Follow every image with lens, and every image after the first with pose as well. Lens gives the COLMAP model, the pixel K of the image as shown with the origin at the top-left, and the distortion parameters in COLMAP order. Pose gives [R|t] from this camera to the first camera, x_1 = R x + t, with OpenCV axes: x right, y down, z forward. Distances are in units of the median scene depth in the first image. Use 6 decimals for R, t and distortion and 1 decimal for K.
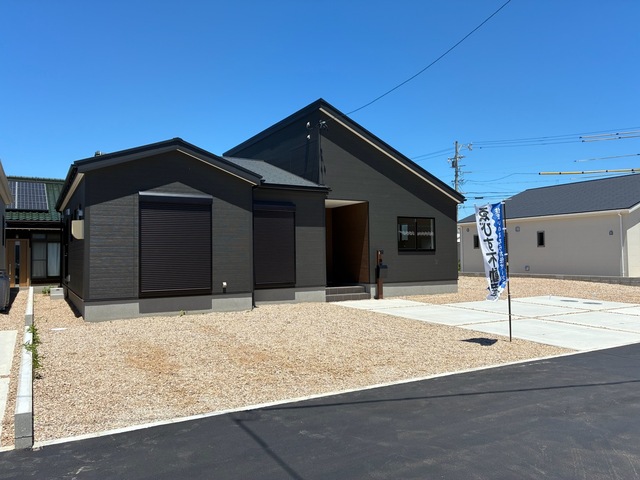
lens RADIAL K [[485.8, 0, 320.0], [0, 485.8, 240.0], [0, 0, 1]] dist [0.053003, -0.069242]
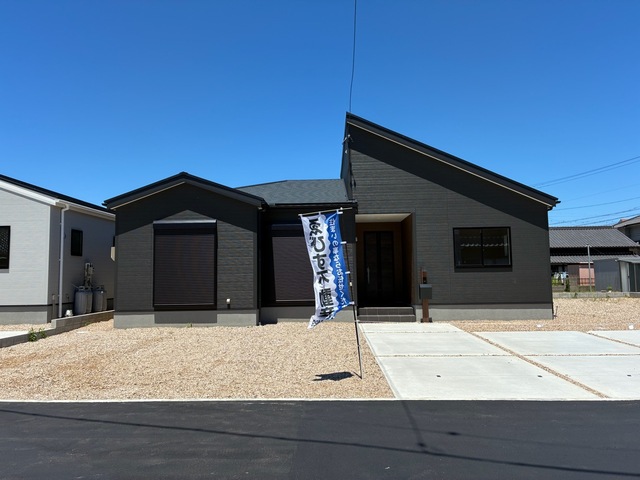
lens RADIAL K [[485.8, 0, 320.0], [0, 485.8, 240.0], [0, 0, 1]] dist [0.053003, -0.069242]
pose [[0.850353, -0.039287, -0.524744, 0.533252], [0.021634, 0.998976, -0.039734, 0.003314], [0.525768, 0.022436, 0.850332, 0.177986]]
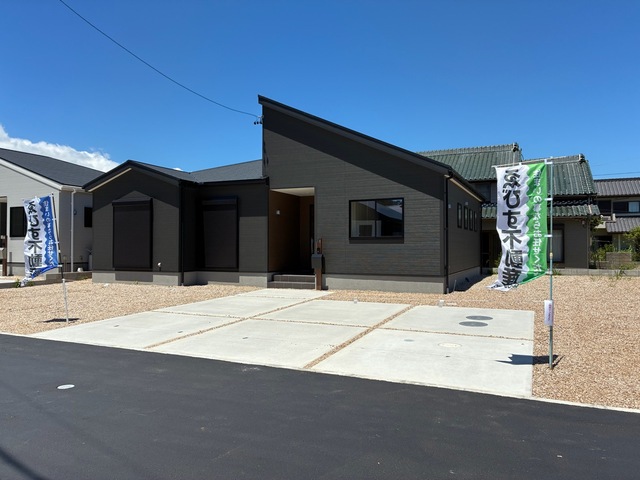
lens RADIAL K [[485.8, 0, 320.0], [0, 485.8, 240.0], [0, 0, 1]] dist [0.053003, -0.069242]
pose [[0.576512, 0.001413, -0.817088, 1.101178], [0.019501, 0.999690, 0.015488, 0.012167], [0.816856, -0.024863, 0.576305, 0.575274]]
